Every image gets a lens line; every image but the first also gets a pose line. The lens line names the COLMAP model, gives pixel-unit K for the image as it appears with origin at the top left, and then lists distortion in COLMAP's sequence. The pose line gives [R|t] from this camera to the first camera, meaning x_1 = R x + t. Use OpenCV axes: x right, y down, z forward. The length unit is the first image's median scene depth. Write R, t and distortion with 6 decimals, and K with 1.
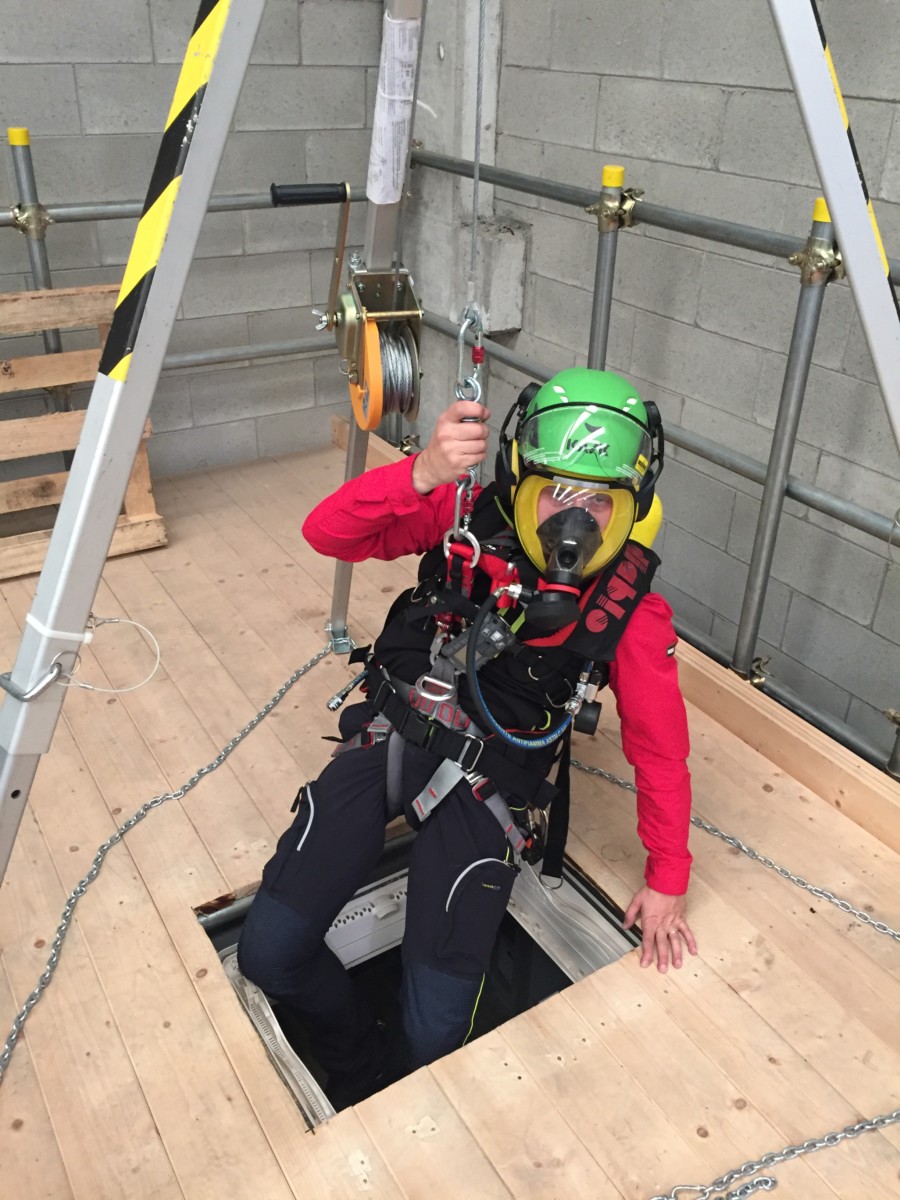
lens RADIAL K [[1033.7, 0, 462.9], [0, 1033.7, 600.6], [0, 0, 1]] dist [0.082712, -0.105610]
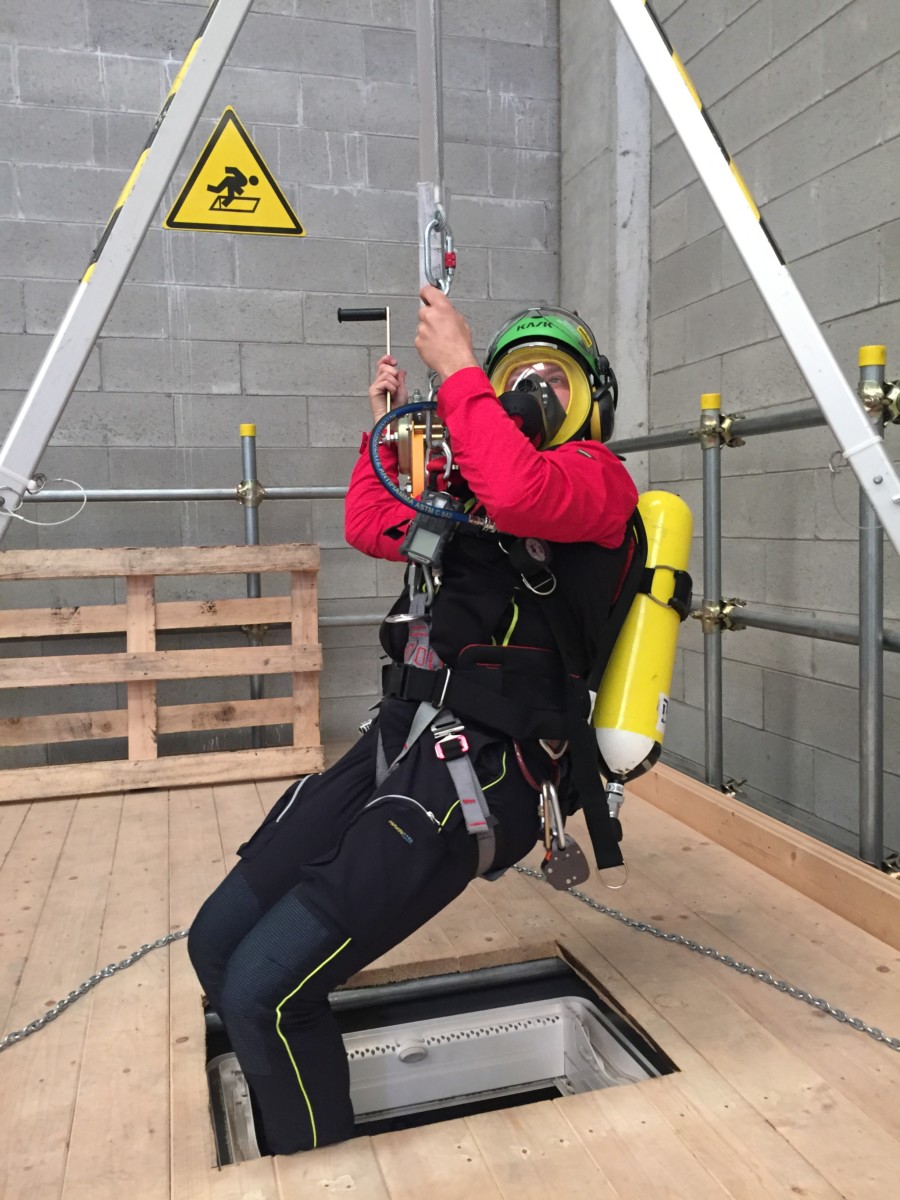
lens RADIAL K [[1033.7, 0, 462.9], [0, 1033.7, 600.6], [0, 0, 1]] dist [0.082712, -0.105610]
pose [[0.959108, -0.027566, -0.281695, 0.202431], [-0.093271, 0.908874, -0.406508, 0.267084], [0.267231, 0.416159, 0.869137, 0.060244]]
